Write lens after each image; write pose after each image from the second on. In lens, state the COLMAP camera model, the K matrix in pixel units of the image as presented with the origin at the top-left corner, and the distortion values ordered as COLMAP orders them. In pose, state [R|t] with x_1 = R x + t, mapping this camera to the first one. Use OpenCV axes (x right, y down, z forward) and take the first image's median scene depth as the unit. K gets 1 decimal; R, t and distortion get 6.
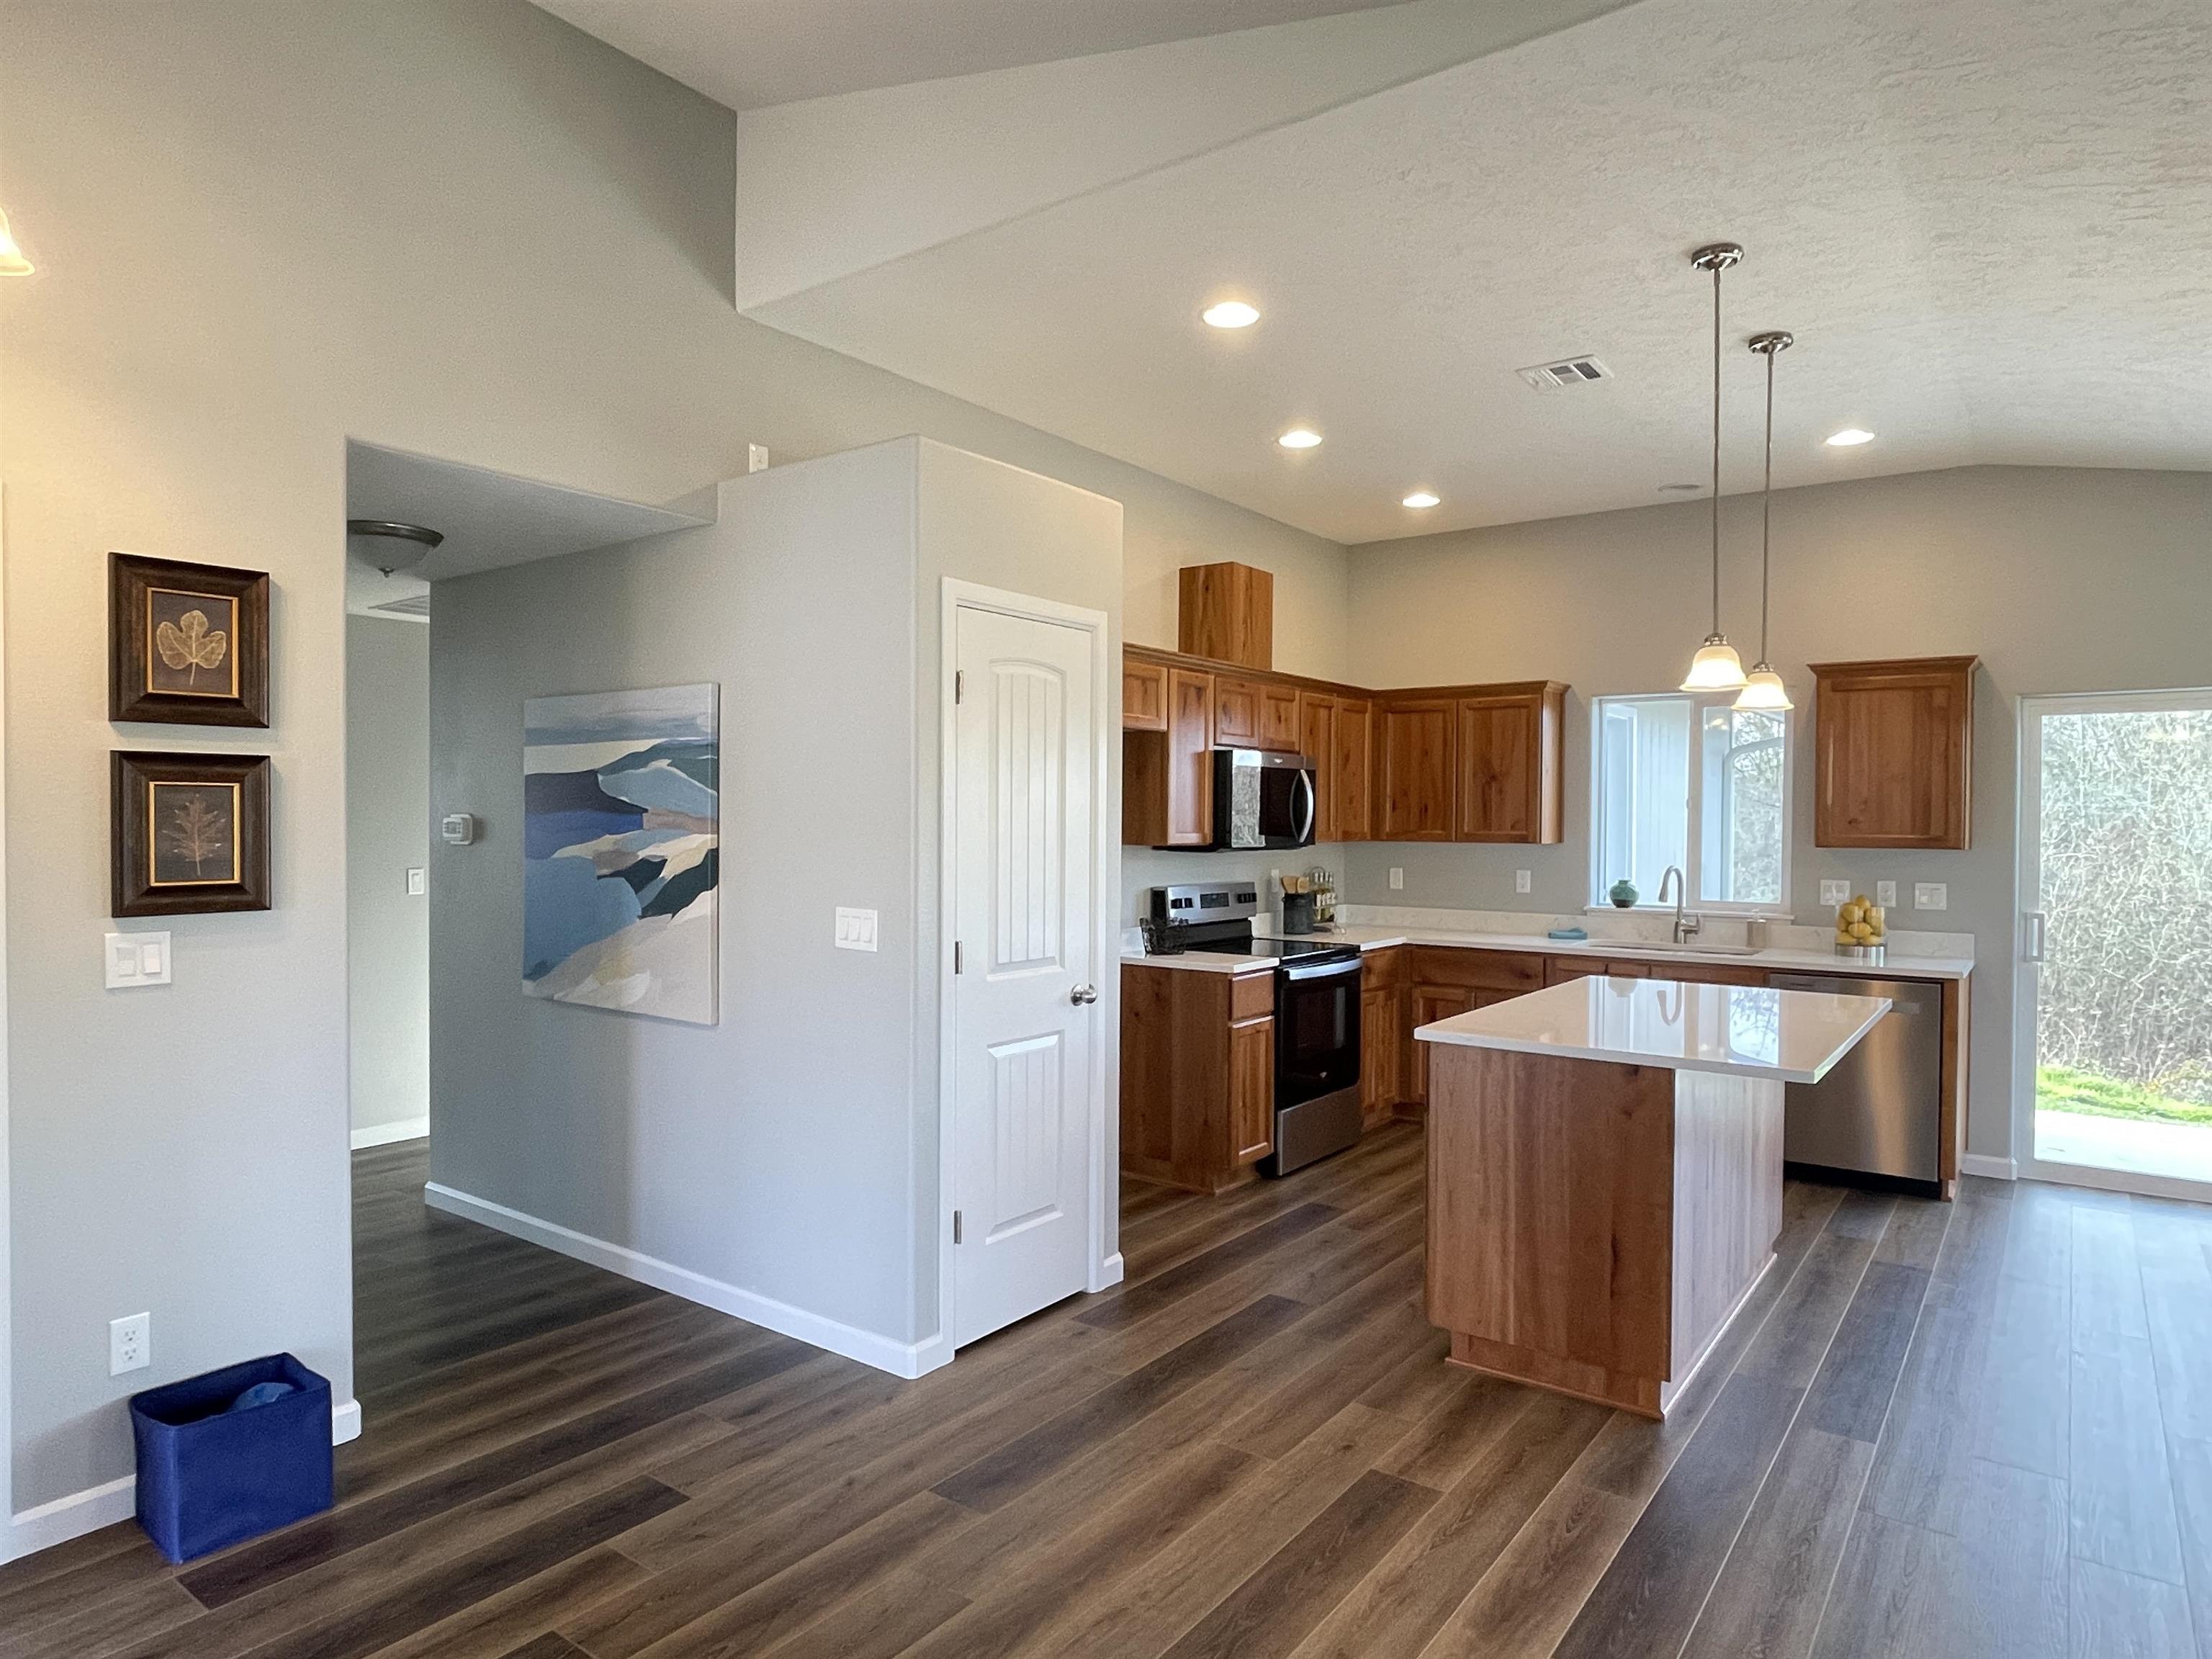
lens RADIAL K [[1308.4, 0, 1106.0], [0, 1308.4, 829.5], [0, 0, 1]] dist [-0.002008, -0.001357]
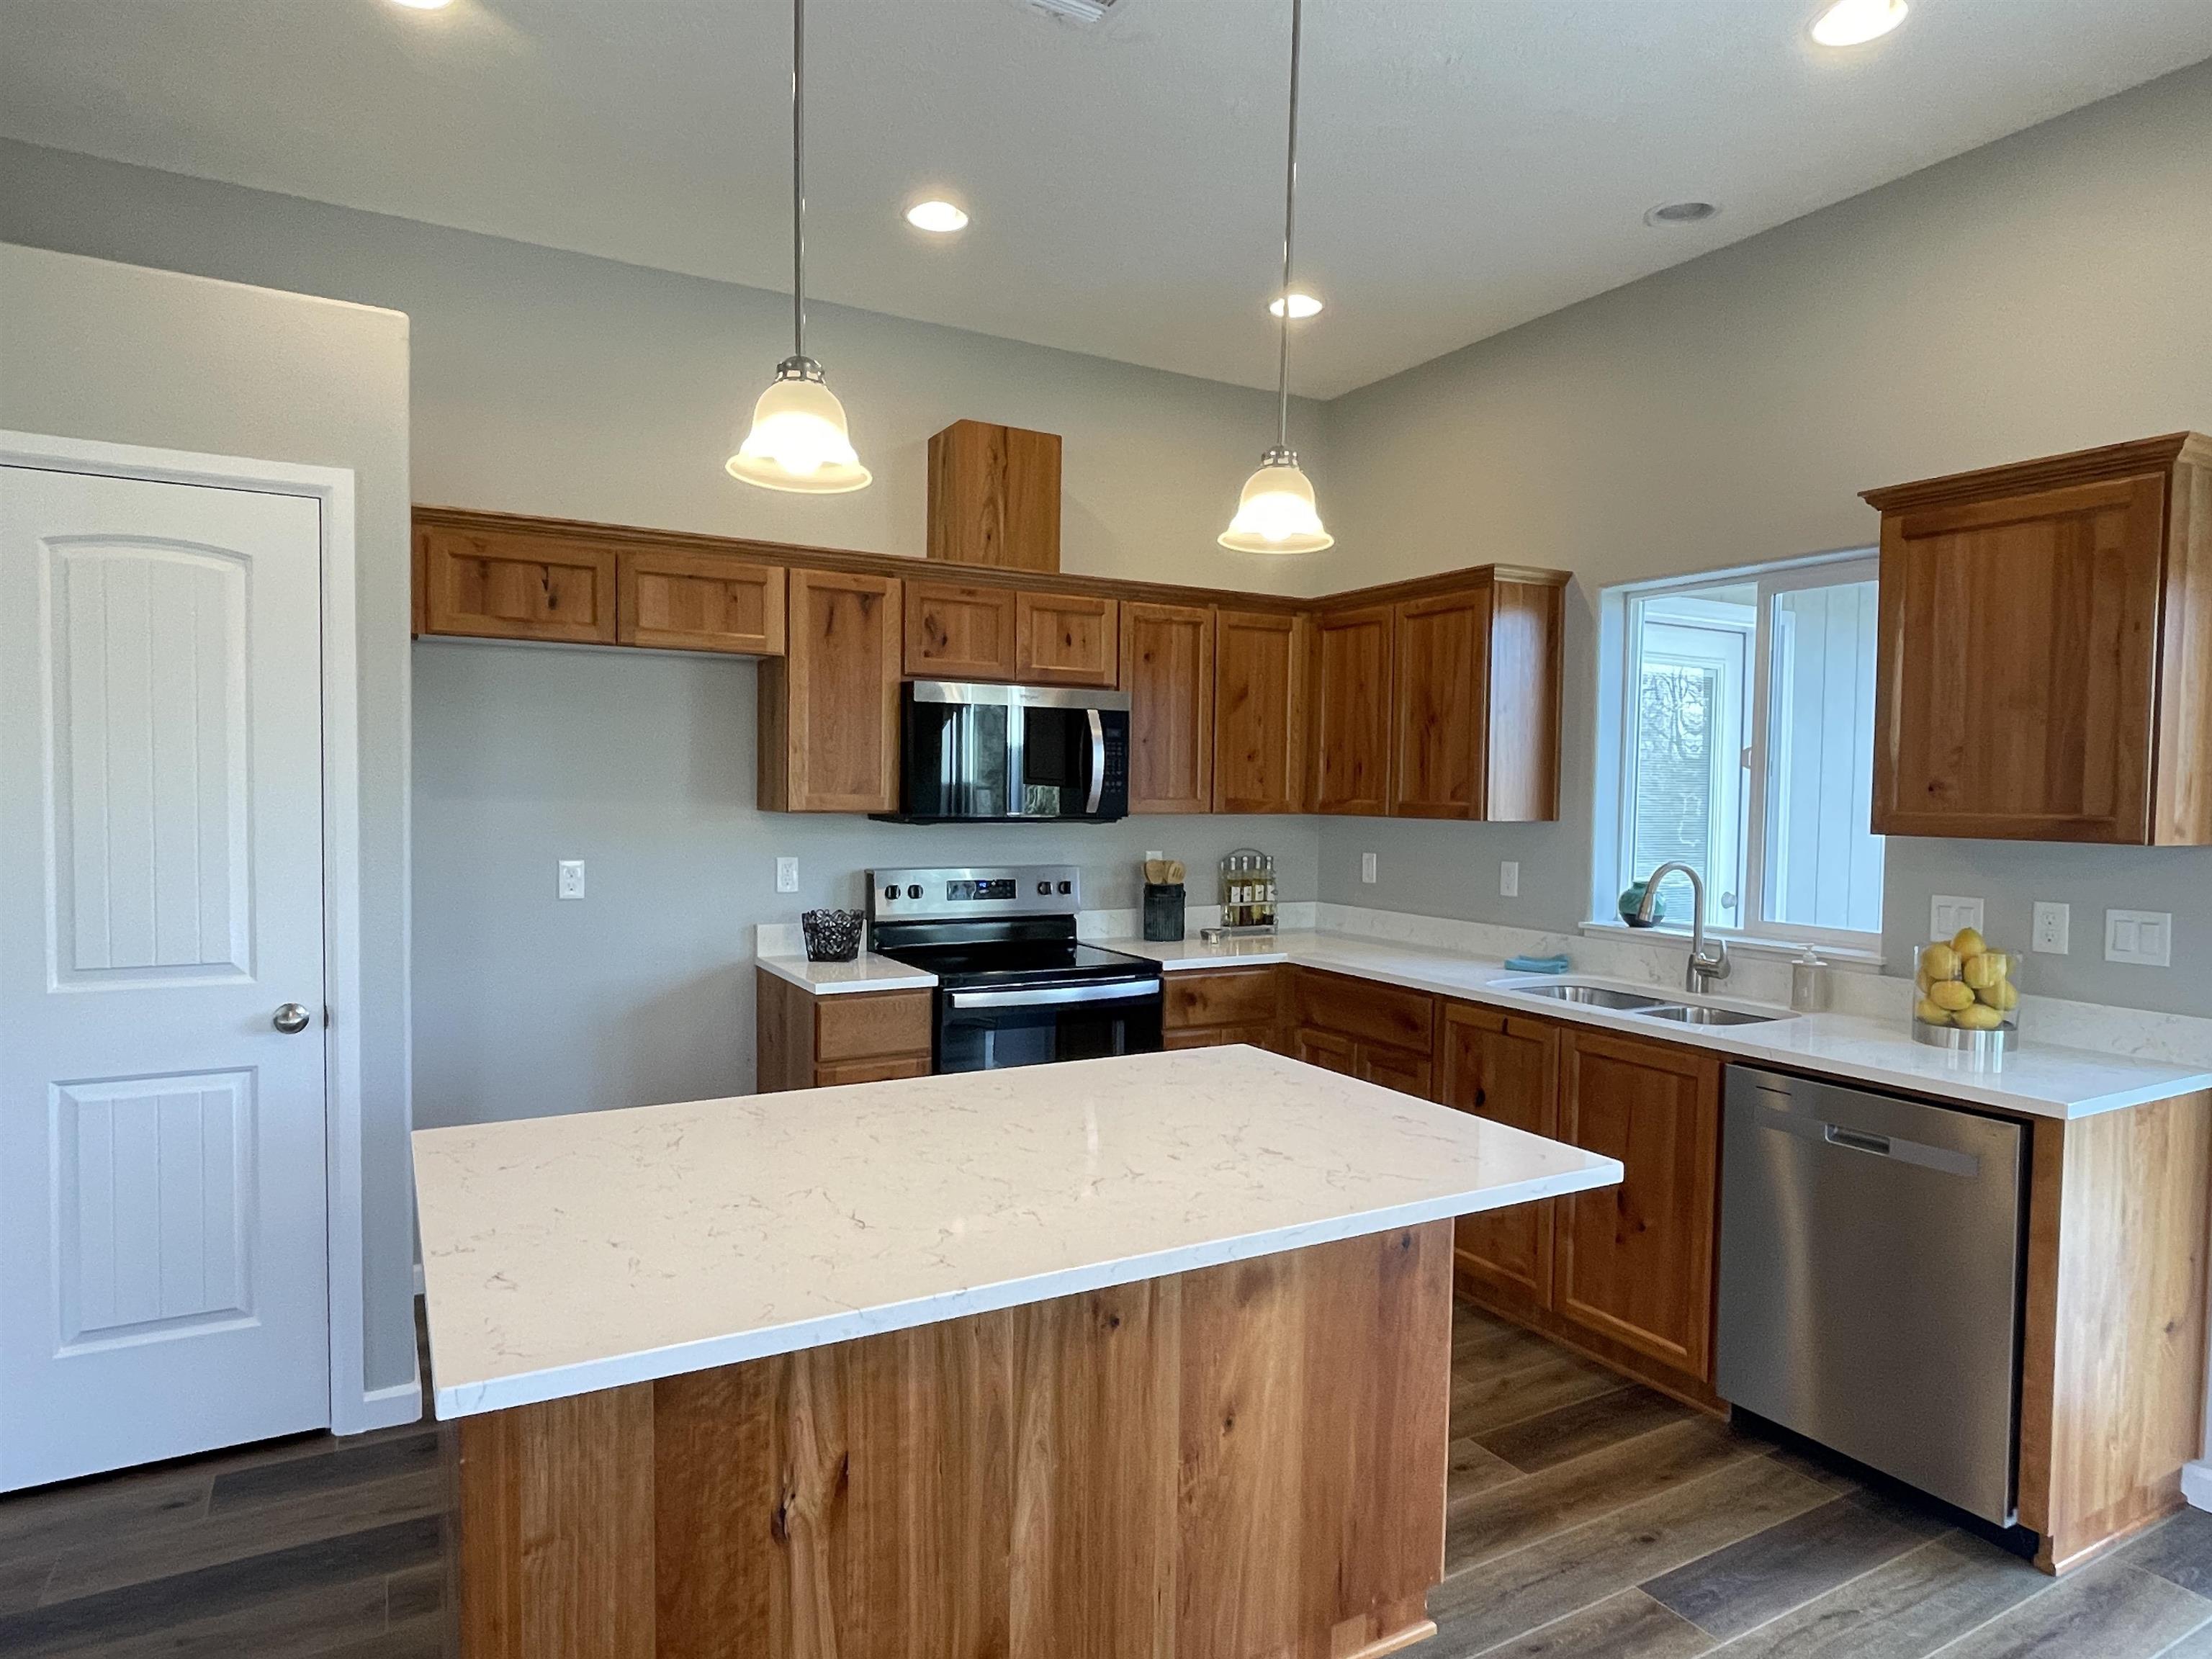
lens RADIAL K [[1278.9, 0, 1102.4], [0, 1278.9, 838.7], [0, 0, 1]] dist [-0.004720, 0.000016]
pose [[0.914085, 0.022797, -0.404881, 0.442426], [-0.011520, 0.999475, 0.030267, 0.002926], [0.405358, -0.023002, 0.913868, 0.373149]]
